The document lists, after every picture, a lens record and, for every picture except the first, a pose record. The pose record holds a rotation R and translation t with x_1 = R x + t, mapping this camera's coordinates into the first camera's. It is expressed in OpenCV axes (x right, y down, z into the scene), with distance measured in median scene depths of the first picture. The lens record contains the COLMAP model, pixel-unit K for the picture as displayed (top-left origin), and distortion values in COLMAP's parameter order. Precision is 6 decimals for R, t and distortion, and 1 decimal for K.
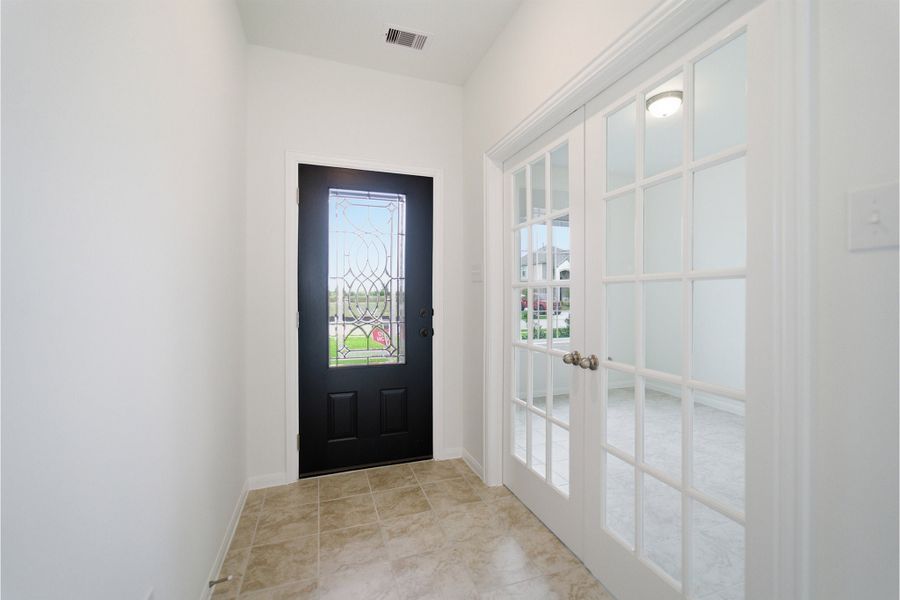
lens RADIAL K [[368.7, 0, 444.0], [0, 368.7, 299.1], [0, 0, 1]] dist [-0.015958, 0.007135]
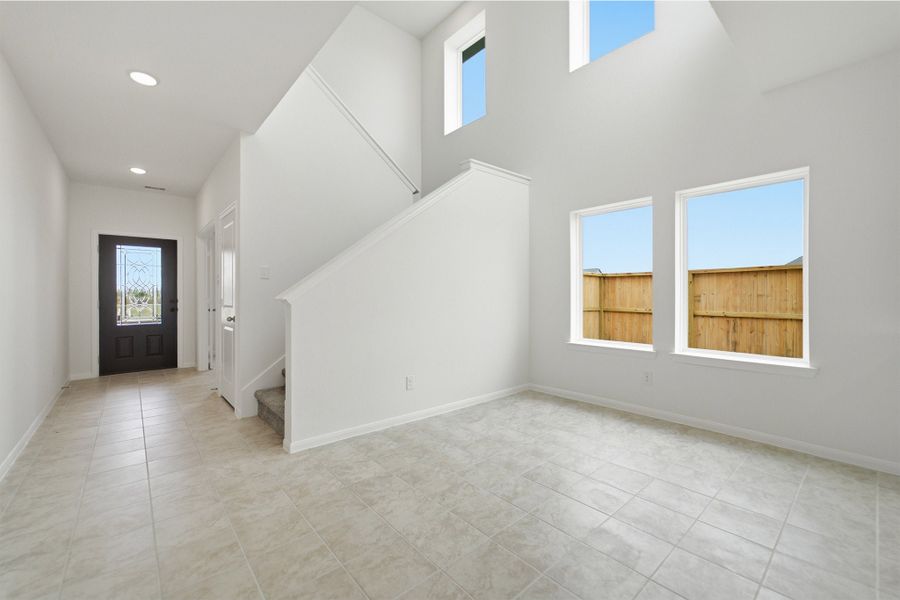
lens RADIAL K [[368.7, 0, 449.7], [0, 368.7, 290.8], [0, 0, 1]] dist [-0.015958, 0.007135]
pose [[0.926853, 0.004225, 0.375400, 0.698639], [-0.006636, 0.999965, 0.005130, -0.046675], [-0.375365, -0.007246, 0.926849, -1.742748]]
